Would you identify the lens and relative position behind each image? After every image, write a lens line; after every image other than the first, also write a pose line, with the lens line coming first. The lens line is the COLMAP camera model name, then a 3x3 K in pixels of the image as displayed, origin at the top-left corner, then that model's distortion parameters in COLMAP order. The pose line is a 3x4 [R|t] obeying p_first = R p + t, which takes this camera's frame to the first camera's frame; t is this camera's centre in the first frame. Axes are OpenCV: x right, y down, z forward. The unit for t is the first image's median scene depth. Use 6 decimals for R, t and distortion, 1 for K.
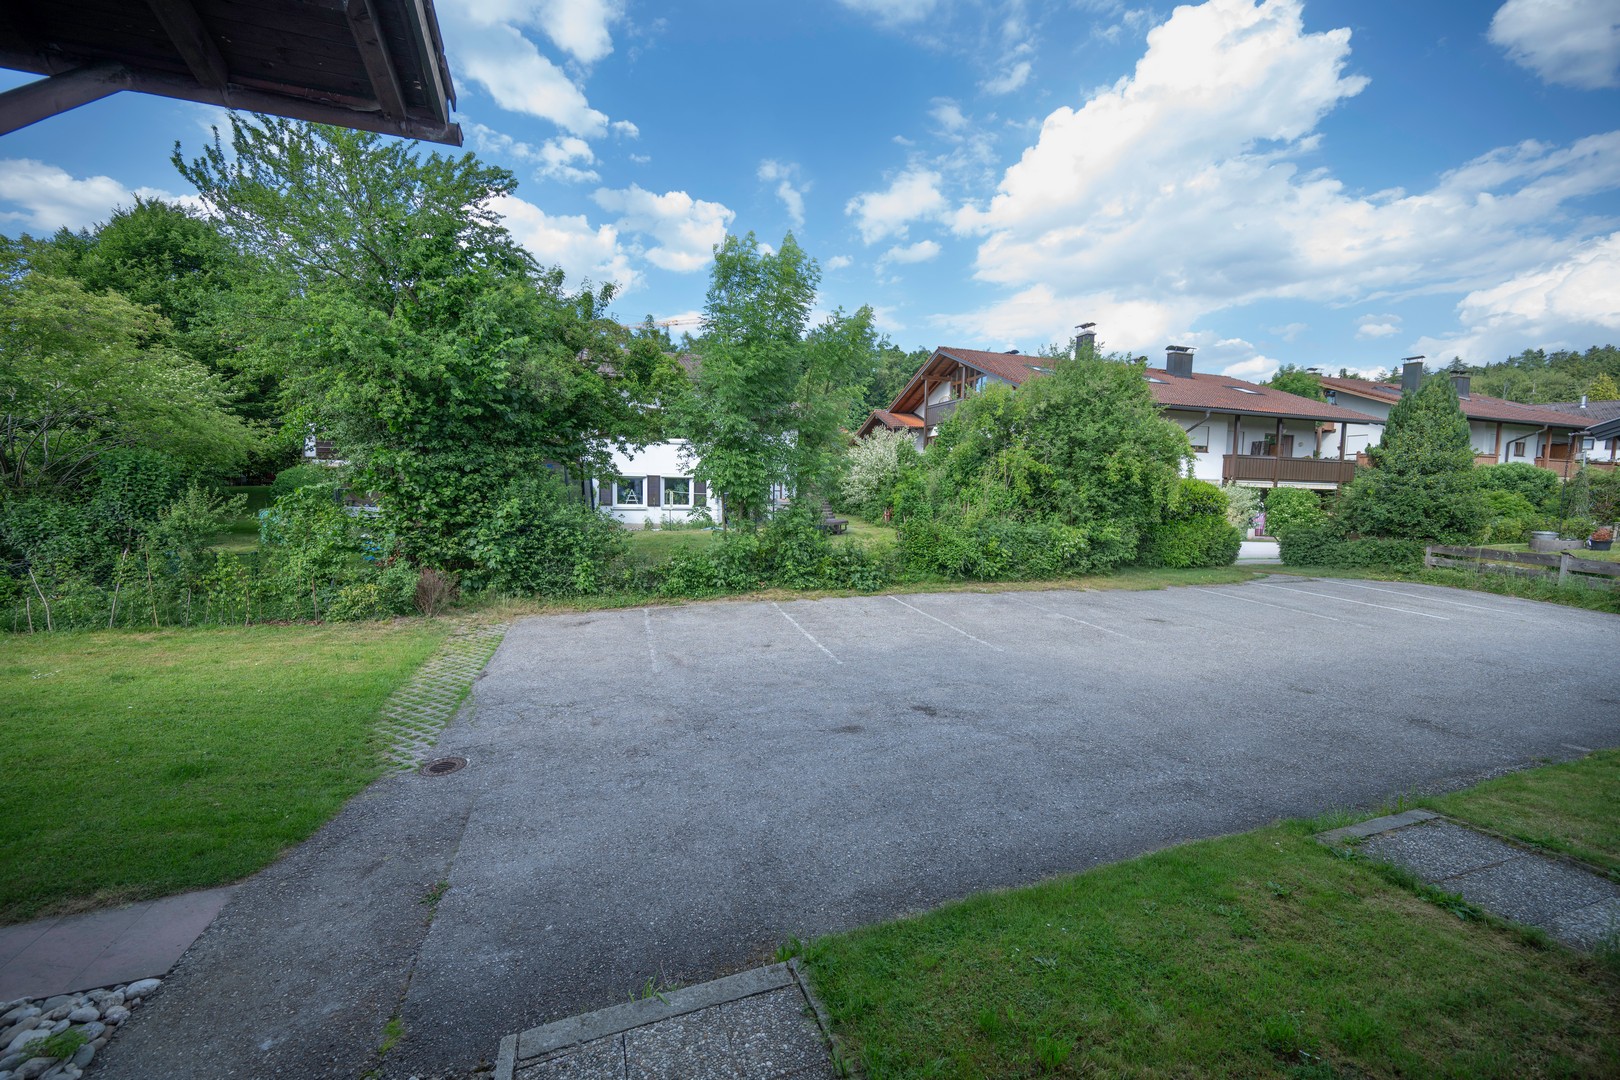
lens RADIAL K [[652.7, 0, 810.0], [0, 652.7, 540.0], [0, 0, 1]] dist [-0.000014, 0.000035]
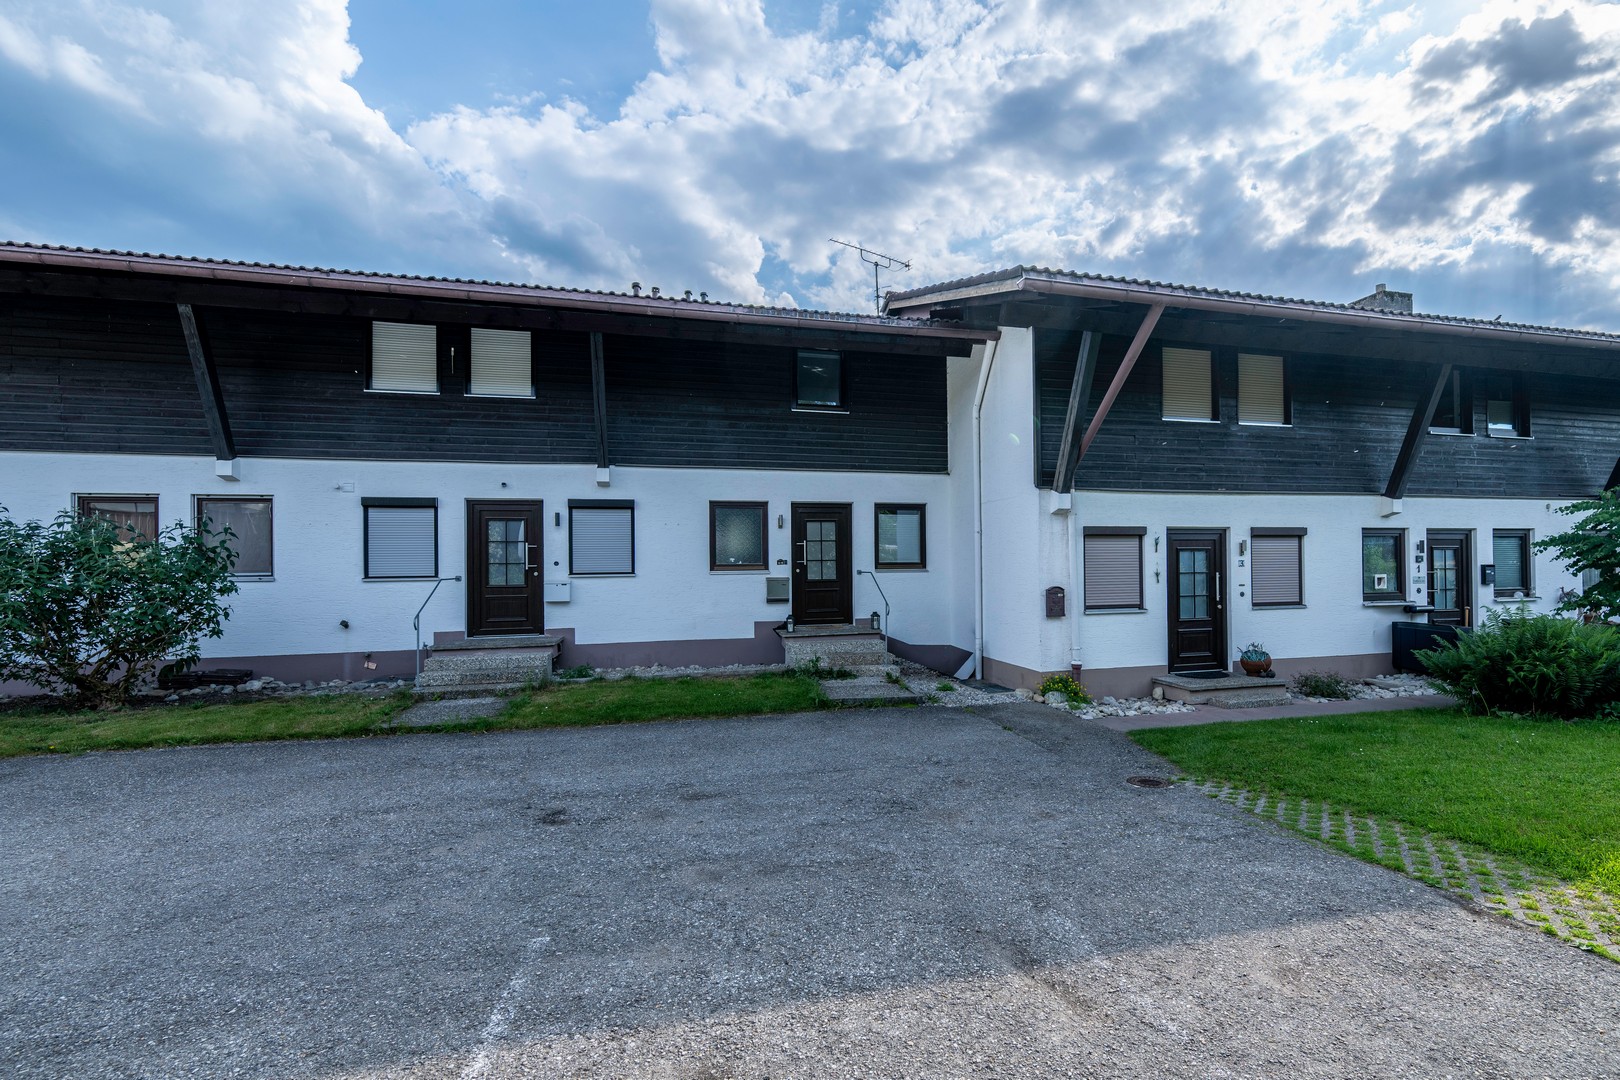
lens RADIAL K [[652.7, 0, 810.0], [0, 652.7, 540.0], [0, 0, 1]] dist [-0.000014, 0.000035]
pose [[-0.985079, -0.004163, 0.172051, -0.205231], [0.002549, 0.999245, 0.038772, -0.042744], [-0.172083, 0.038633, -0.984325, 1.785565]]
